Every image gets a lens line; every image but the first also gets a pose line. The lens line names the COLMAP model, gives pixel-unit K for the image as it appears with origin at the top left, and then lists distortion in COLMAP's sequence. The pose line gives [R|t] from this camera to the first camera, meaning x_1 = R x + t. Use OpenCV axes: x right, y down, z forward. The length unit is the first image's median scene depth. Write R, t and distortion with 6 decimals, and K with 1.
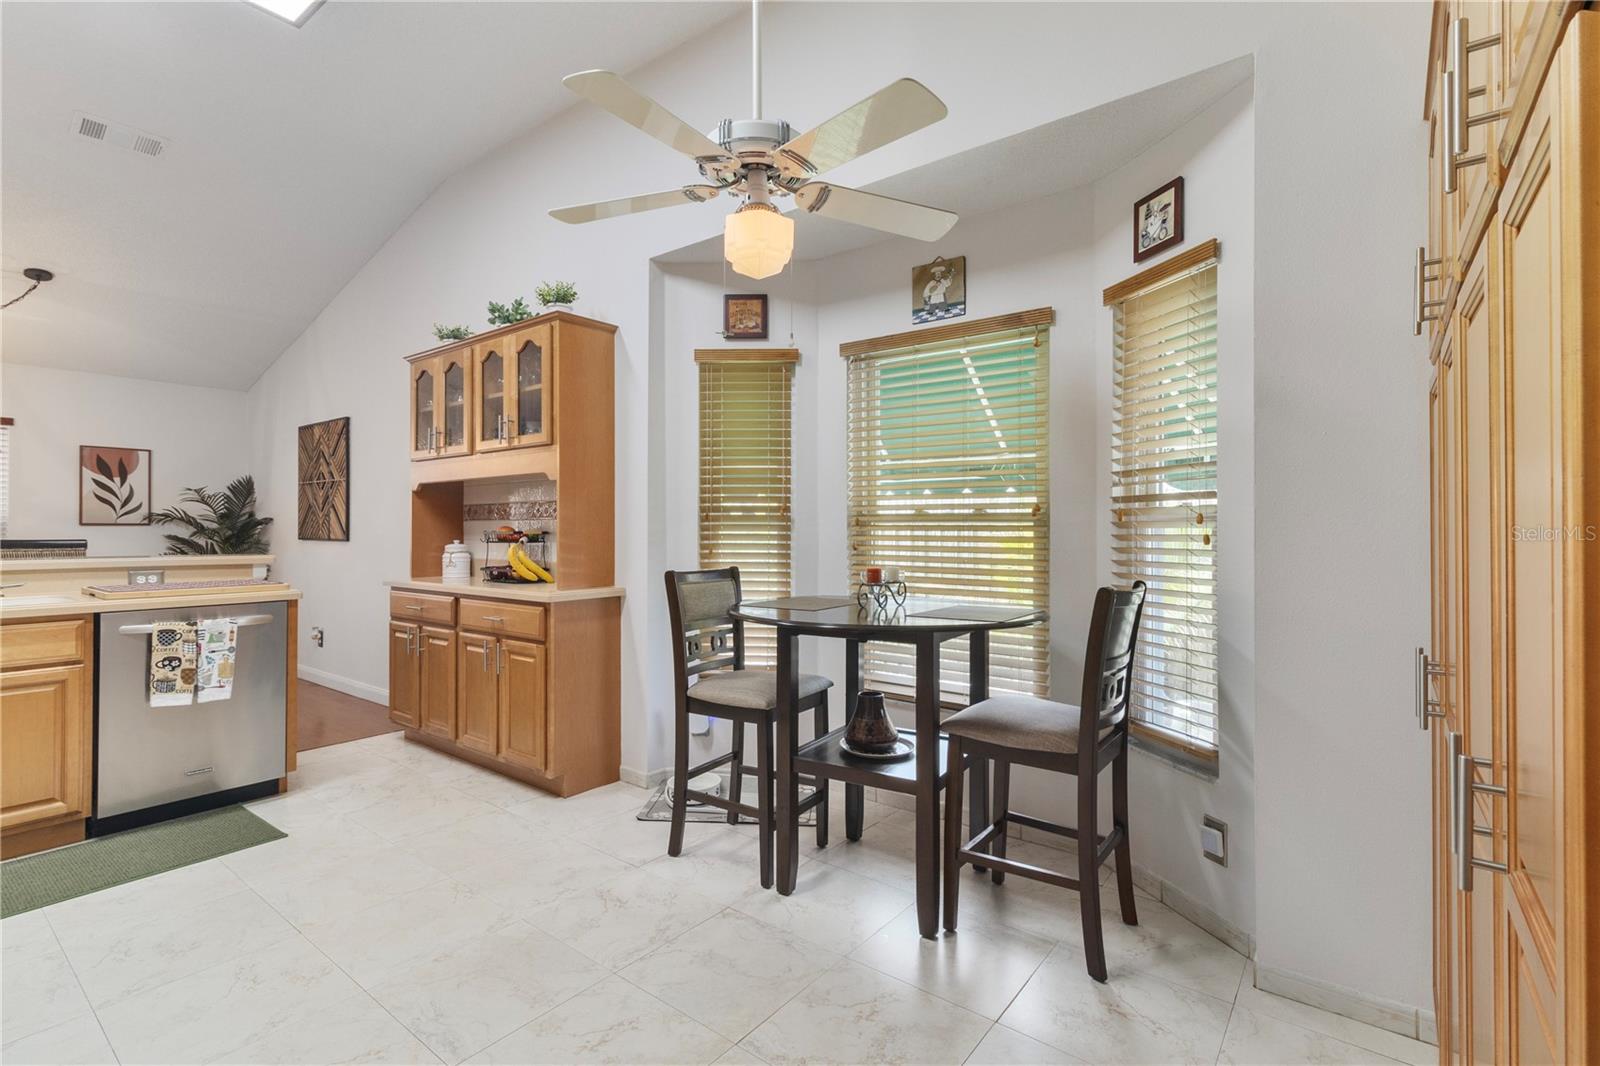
lens RADIAL K [[744.4, 0, 801.5], [0, 744.4, 528.4], [0, 0, 1]] dist [0.018324, -0.000394]
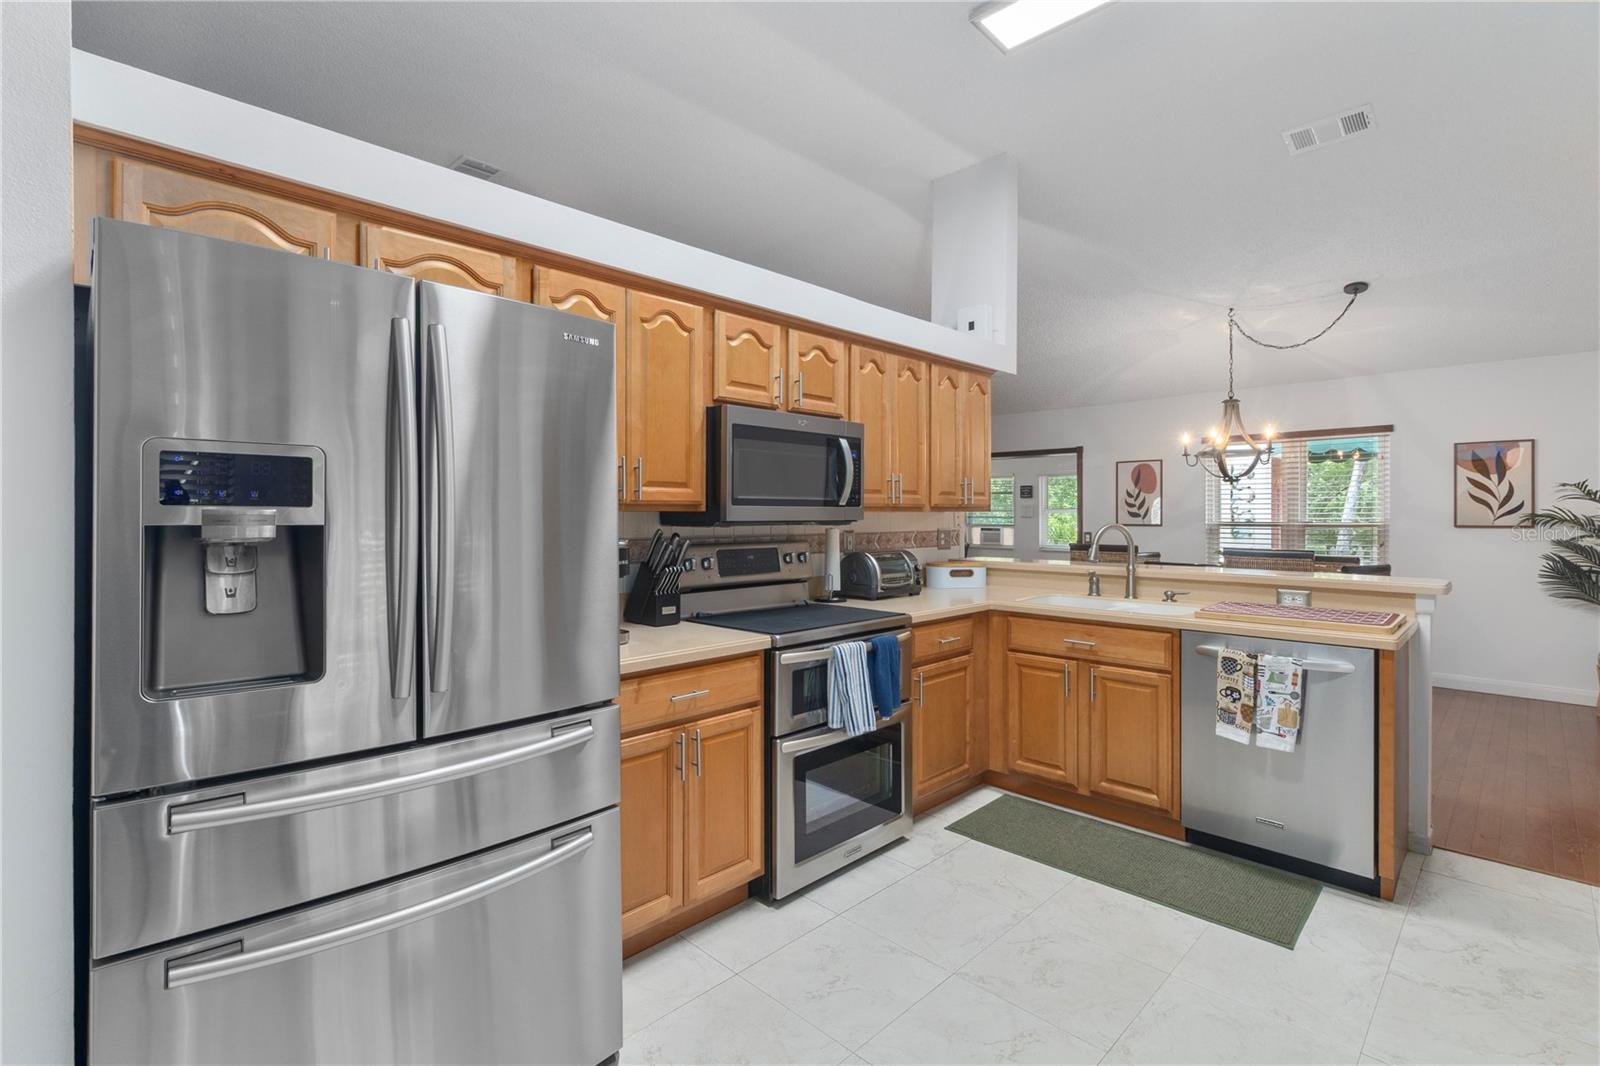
lens RADIAL K [[744.4, 0, 799.8], [0, 744.4, 522.0], [0, 0, 1]] dist [0.018324, -0.000394]
pose [[-0.112215, 0.009907, -0.993635, 0.145189], [0.005579, 0.999941, 0.009340, -0.045577], [0.993668, -0.004495, -0.112263, 0.541365]]
